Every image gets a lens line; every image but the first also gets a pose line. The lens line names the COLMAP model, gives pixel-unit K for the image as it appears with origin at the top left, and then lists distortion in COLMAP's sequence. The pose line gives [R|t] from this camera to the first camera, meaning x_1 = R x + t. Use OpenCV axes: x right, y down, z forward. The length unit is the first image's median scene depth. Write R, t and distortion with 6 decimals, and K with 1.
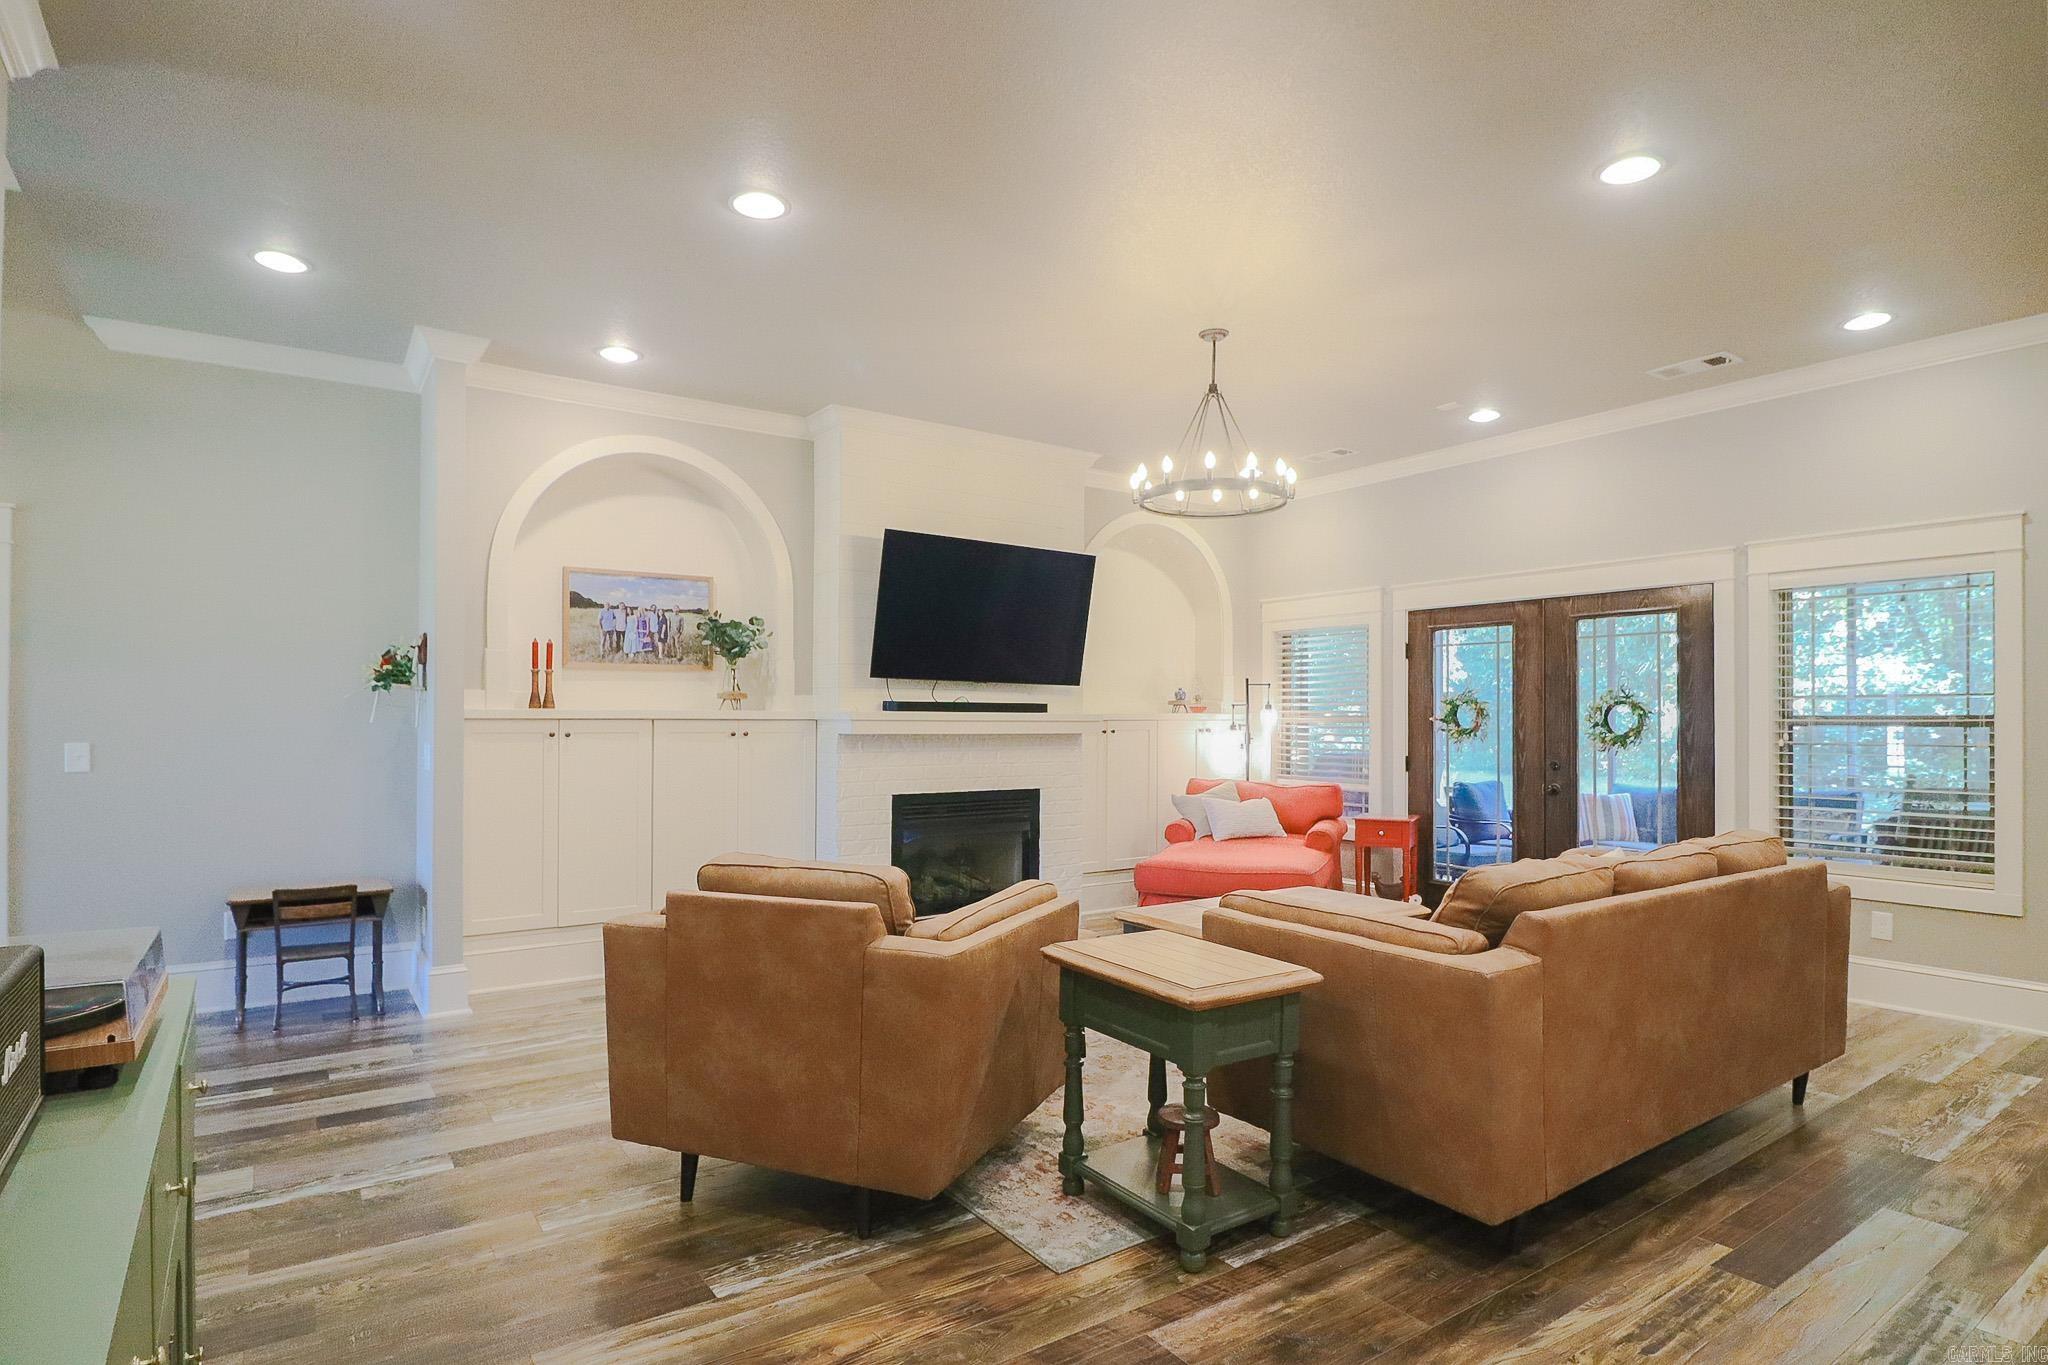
lens RADIAL K [[1087.8, 0, 1033.6], [0, 1087.8, 692.4], [0, 0, 1]] dist [-0.031564, -0.001954]
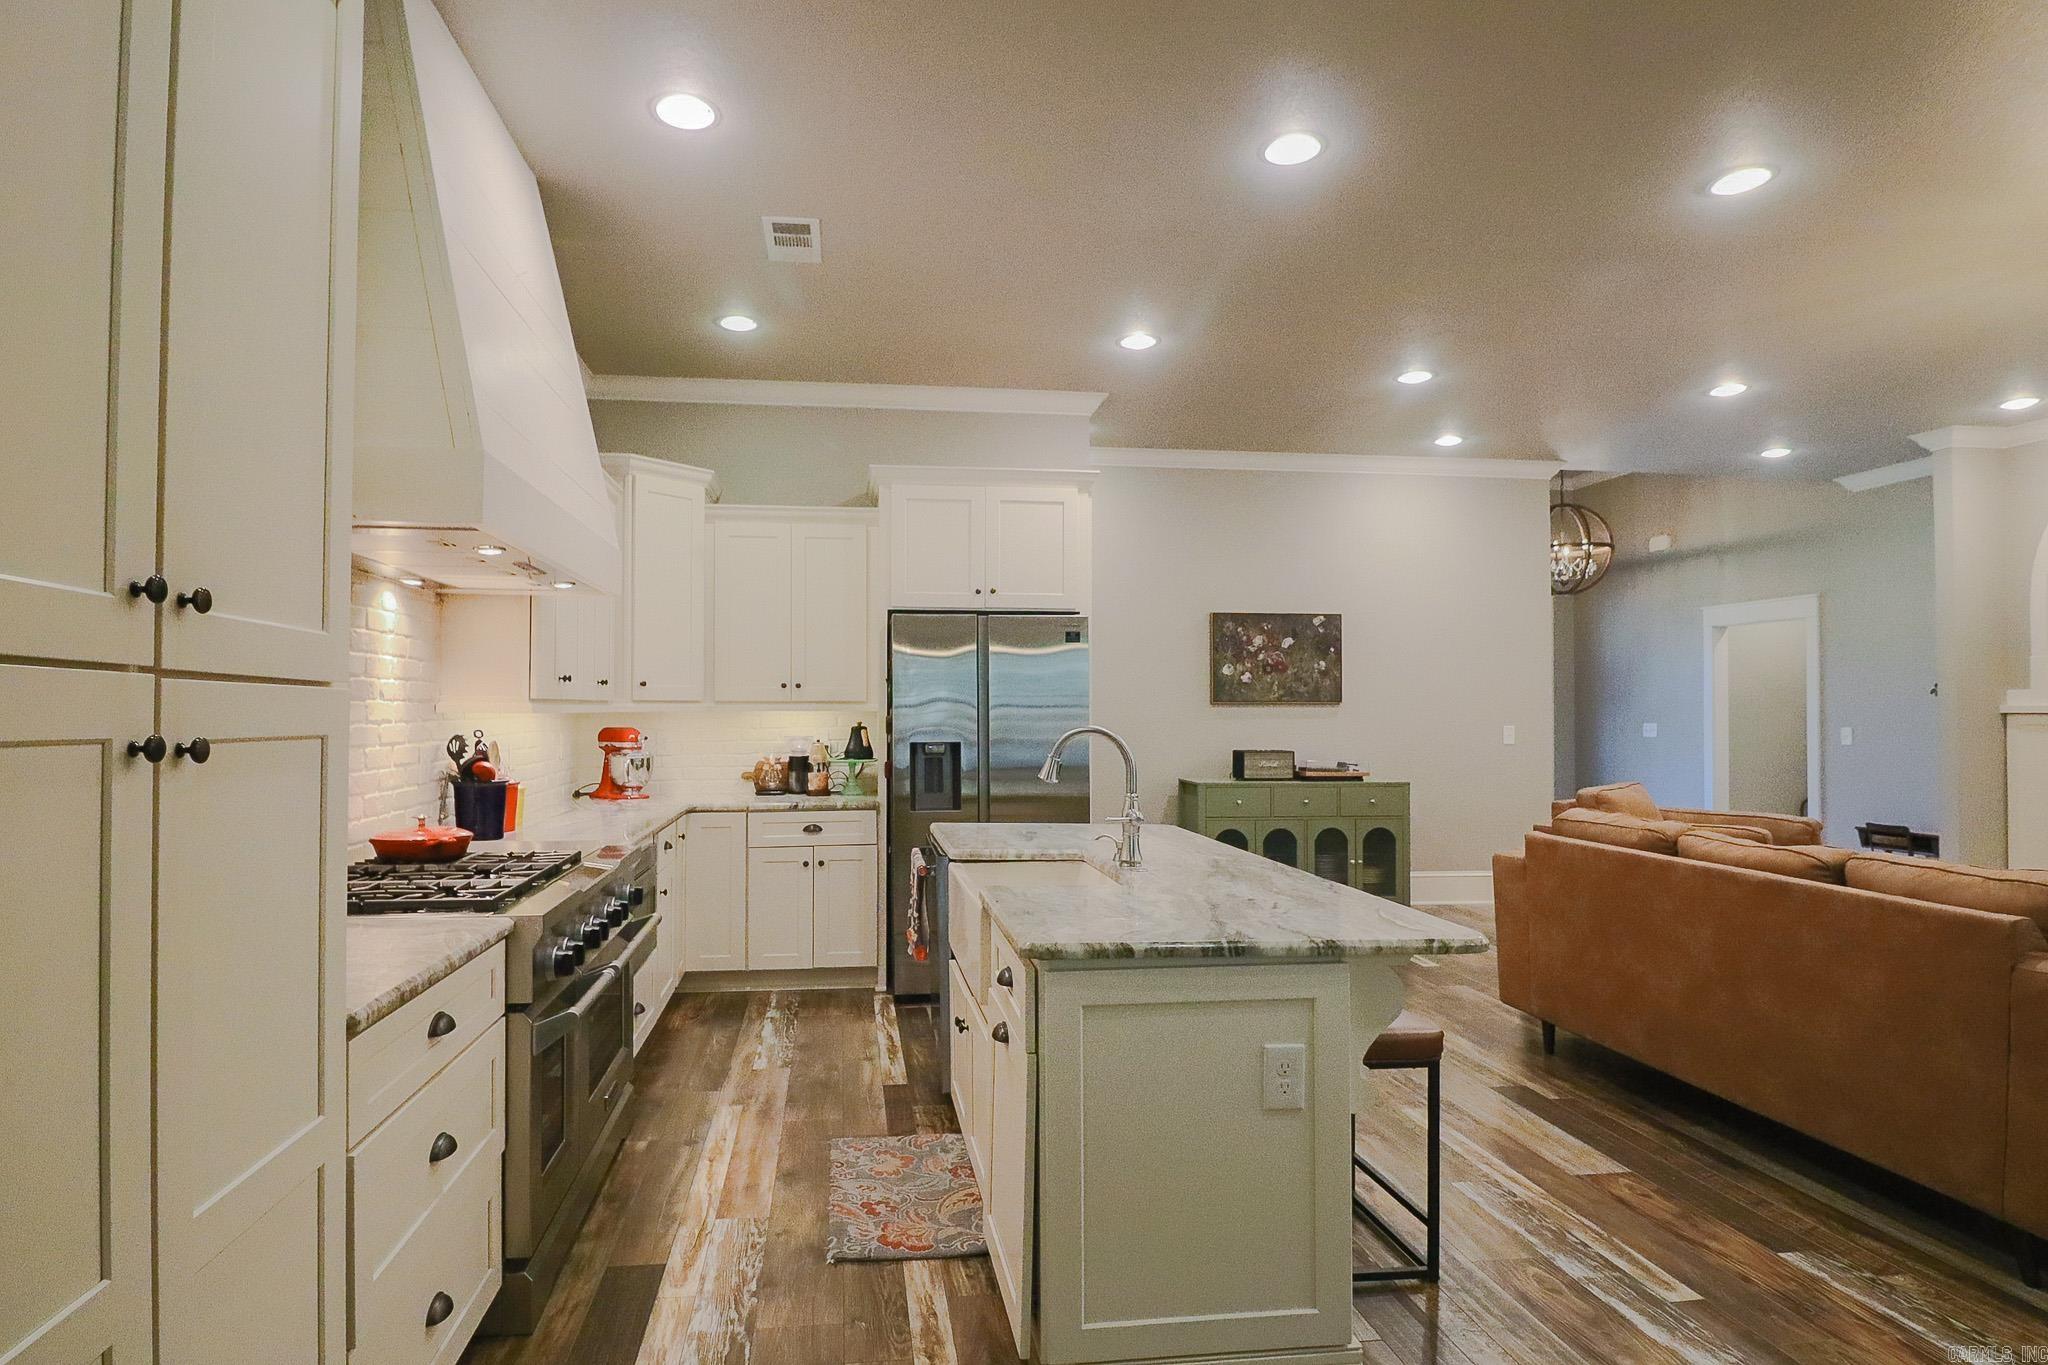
lens RADIAL K [[1087.8, 0, 1033.6], [0, 1087.8, 692.4], [0, 0, 1]] dist [-0.031564, -0.001954]
pose [[-0.412237, -0.012424, -0.910992, 2.023853], [0.020253, 0.999535, -0.022797, 0.009948], [0.910852, -0.027848, -0.411793, 0.889874]]
